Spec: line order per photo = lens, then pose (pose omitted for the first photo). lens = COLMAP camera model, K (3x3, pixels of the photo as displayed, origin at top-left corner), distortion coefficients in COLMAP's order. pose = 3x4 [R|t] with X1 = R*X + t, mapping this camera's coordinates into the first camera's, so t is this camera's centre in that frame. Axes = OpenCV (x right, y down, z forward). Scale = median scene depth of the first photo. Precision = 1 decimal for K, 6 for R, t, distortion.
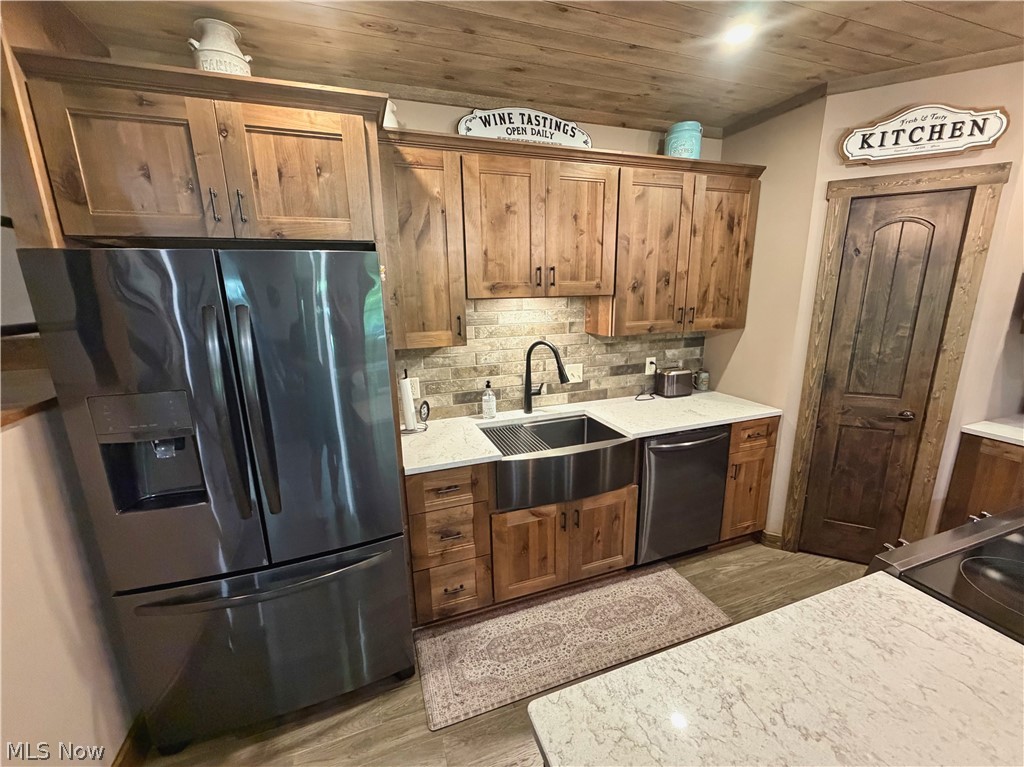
lens RADIAL K [[422.5, 0, 508.8], [0, 422.5, 383.6], [0, 0, 1]] dist [0.001136, 0.000008]
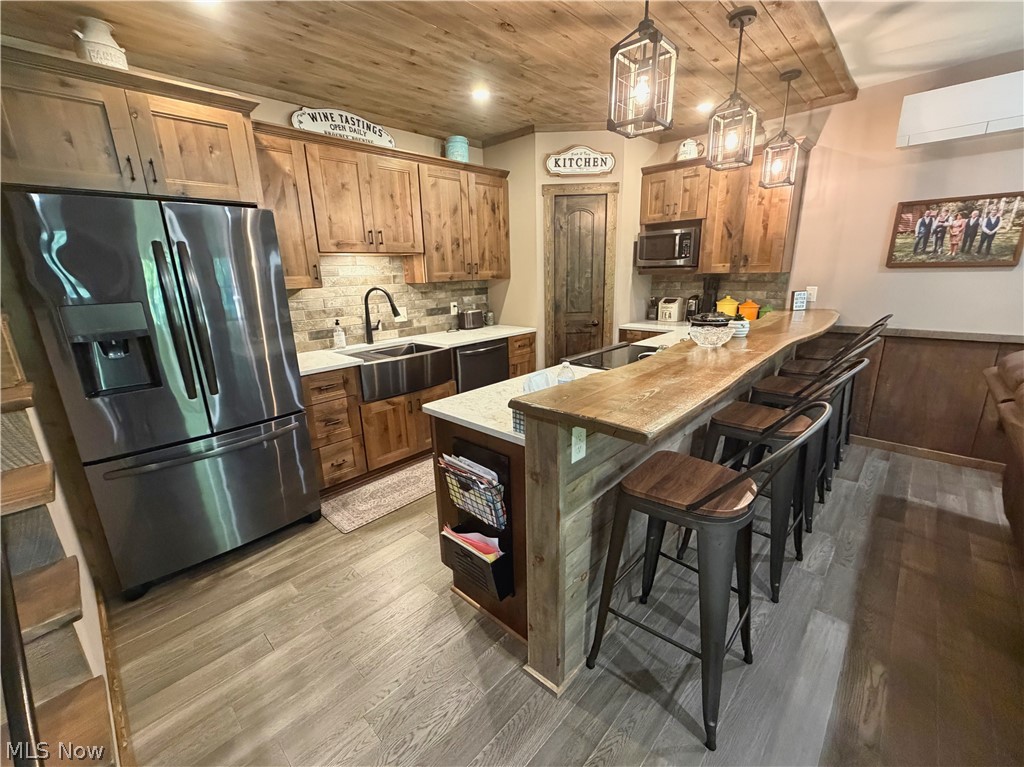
lens RADIAL K [[428.6, 0, 512.0], [0, 428.6, 383.5], [0, 0, 1]] dist [0.002443, -0.000255]
pose [[0.892056, -0.123488, 0.434727, -0.186287], [0.111204, 0.992346, 0.053696, 0.199579], [-0.438030, 0.000443, 0.898960, -0.474435]]
